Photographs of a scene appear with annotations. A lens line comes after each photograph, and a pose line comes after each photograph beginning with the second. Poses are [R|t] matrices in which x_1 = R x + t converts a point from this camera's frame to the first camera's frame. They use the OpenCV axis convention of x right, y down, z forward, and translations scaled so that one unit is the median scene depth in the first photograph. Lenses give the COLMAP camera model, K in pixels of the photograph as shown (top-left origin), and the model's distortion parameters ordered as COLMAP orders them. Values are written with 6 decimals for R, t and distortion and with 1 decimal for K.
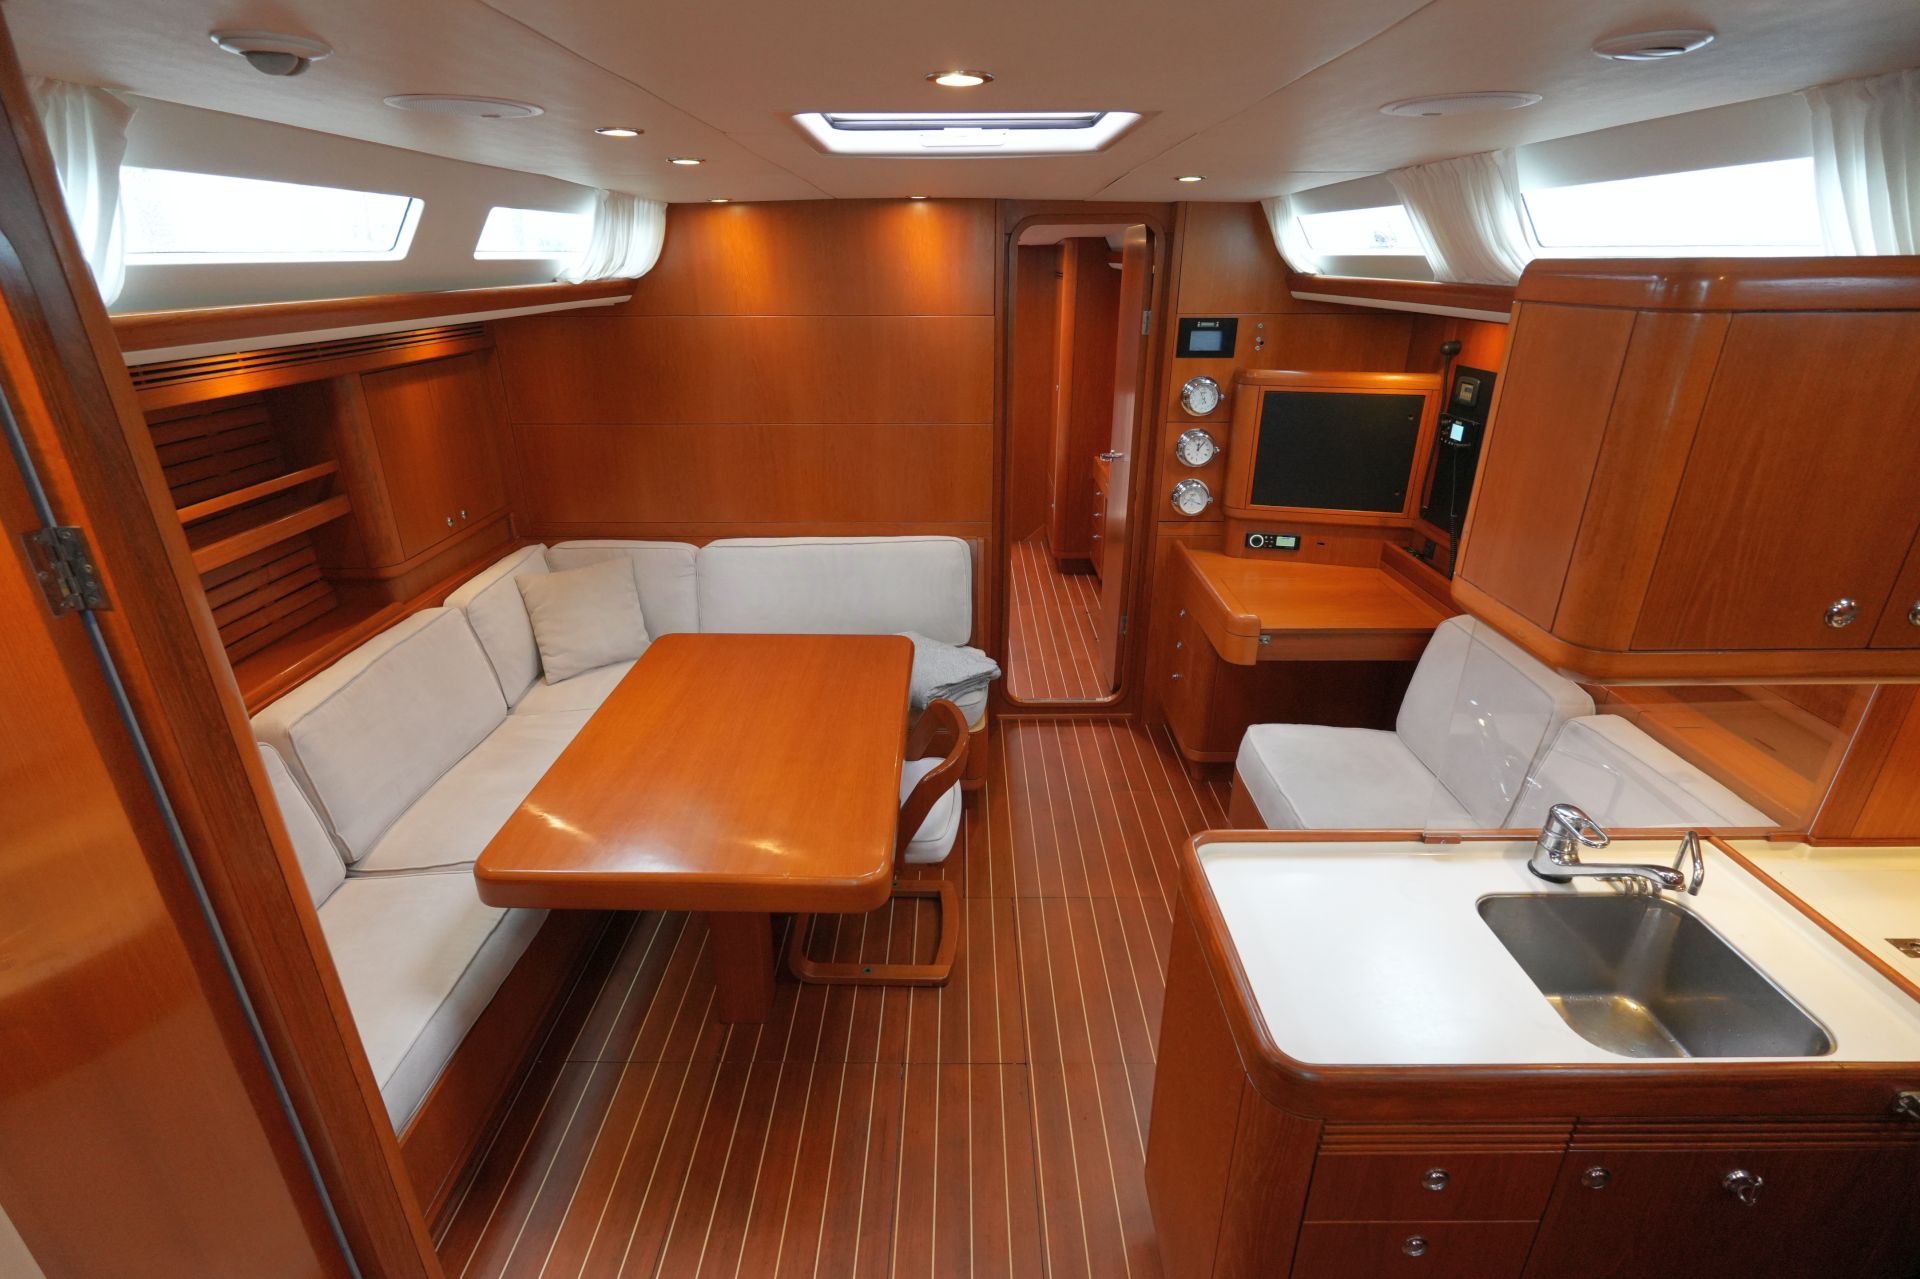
lens RADIAL K [[882.9, 0, 959.5], [0, 882.9, 631.2], [0, 0, 1]] dist [0.000633, -0.000110]
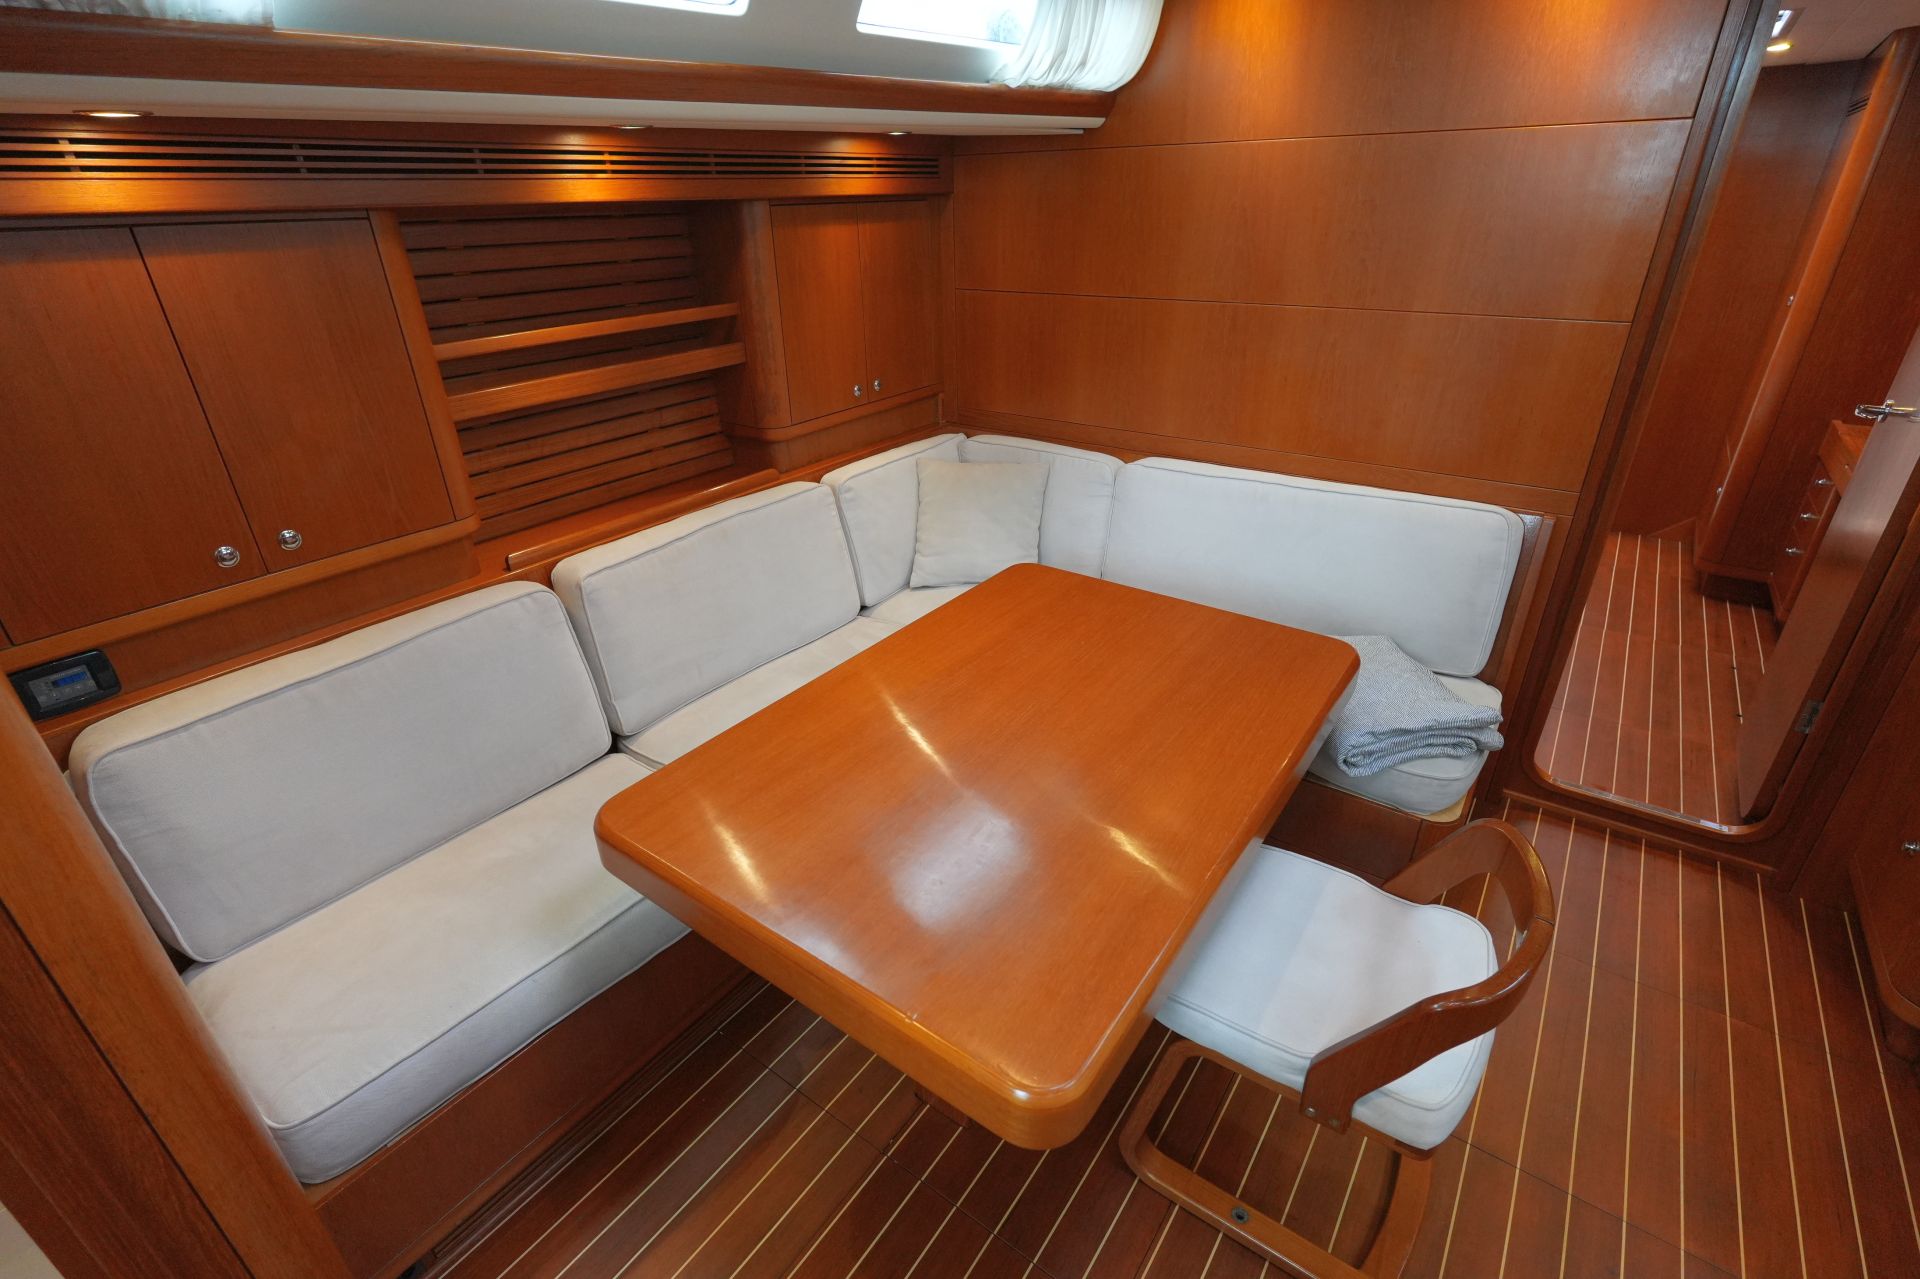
lens RADIAL K [[882.9, 0, 959.5], [0, 882.9, 631.2], [0, 0, 1]] dist [0.000633, -0.000110]
pose [[0.812793, 0.246130, -0.528004, 0.035812], [-0.205785, 0.969236, 0.135032, -0.026687], [0.544996, -0.001098, 0.838438, 0.272704]]
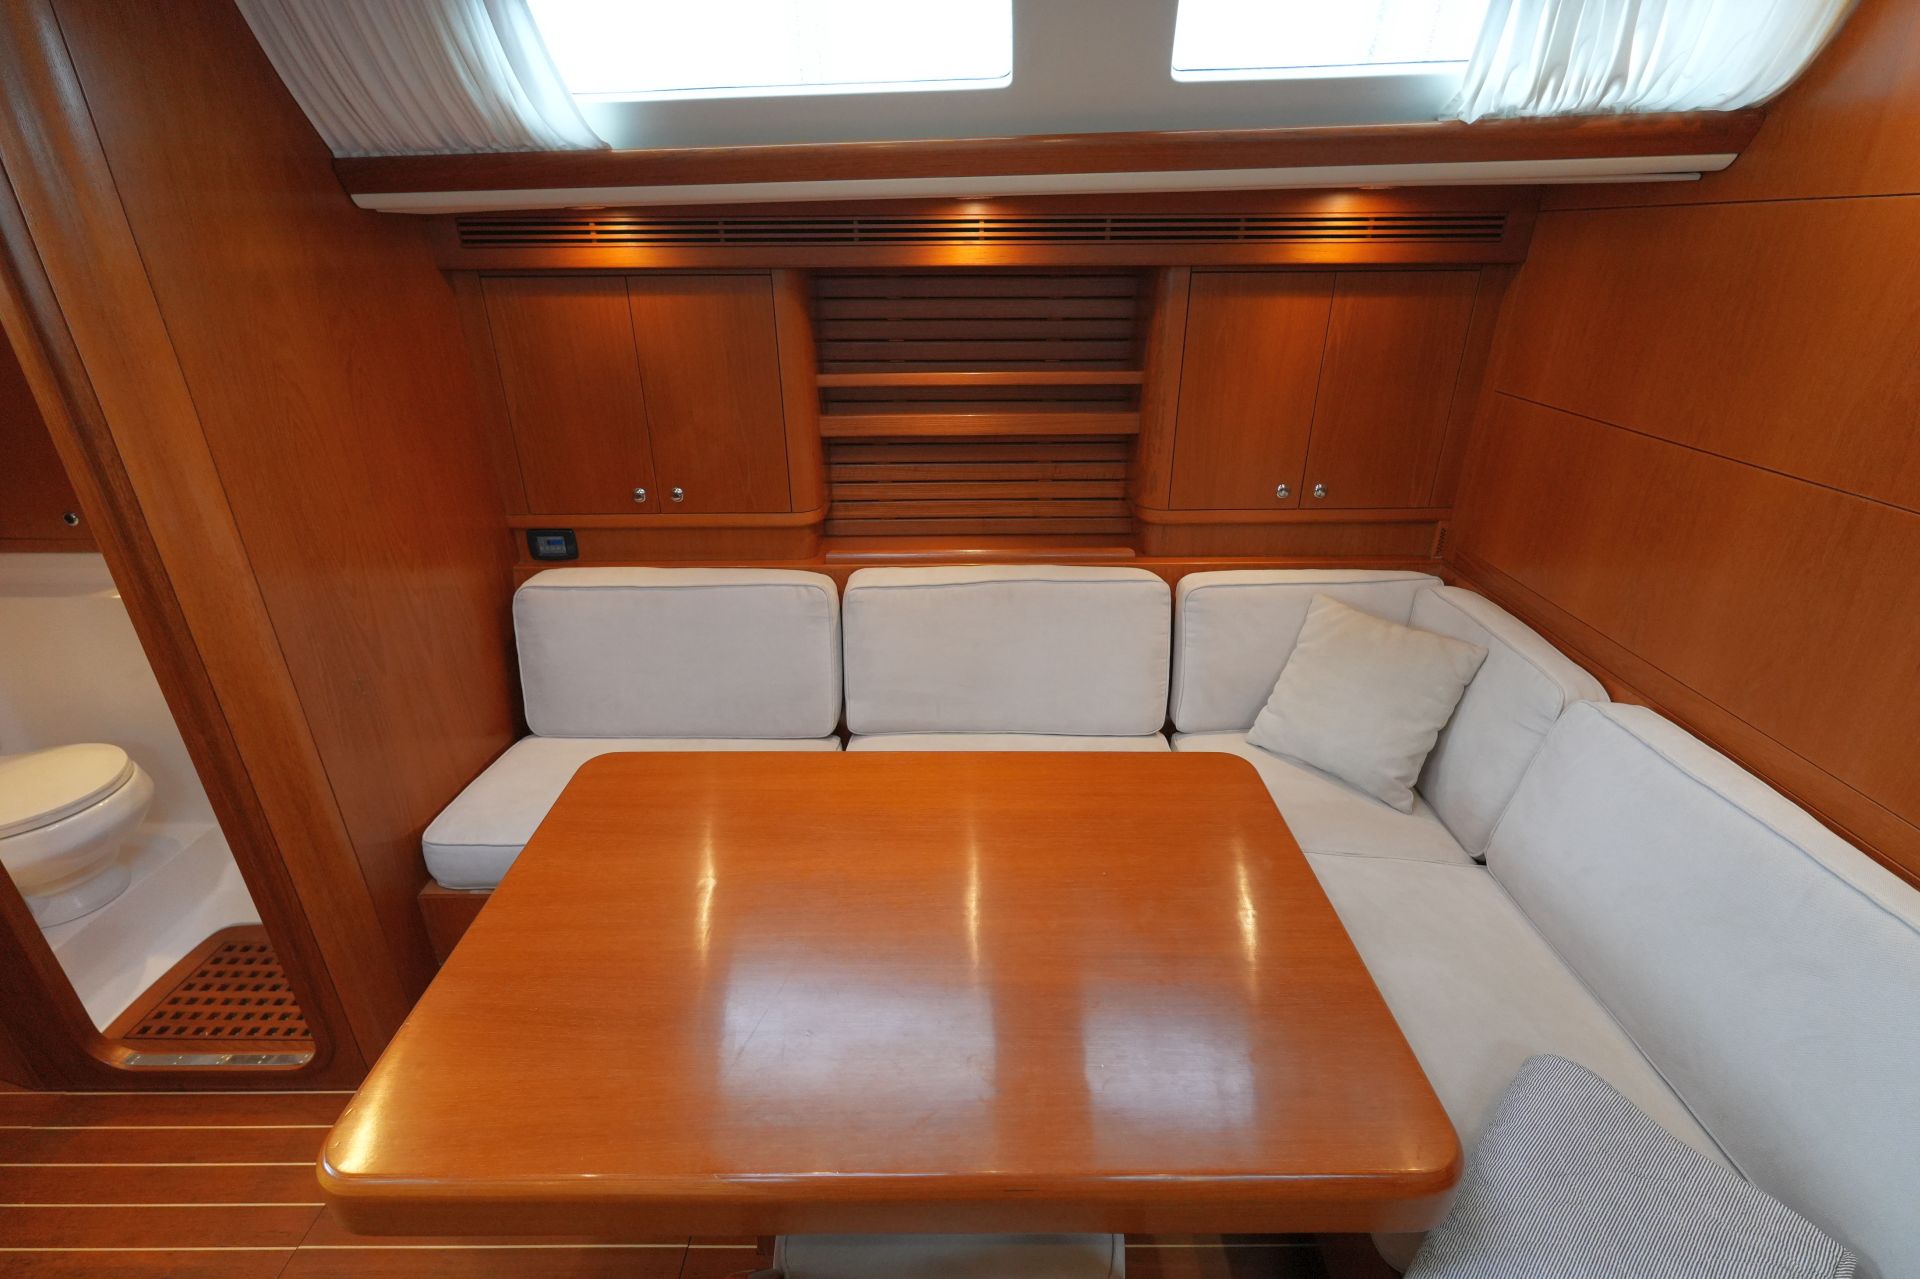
lens RADIAL K [[860.7, 0, 960.2], [0, 860.7, 621.9], [0, 0, 1]] dist [-0.002925, -0.000518]
pose [[0.005757, 0.407357, -0.913251, 0.115371], [-0.377863, 0.846442, 0.375175, -0.178401], [0.925844, 0.342924, 0.158798, 0.599048]]
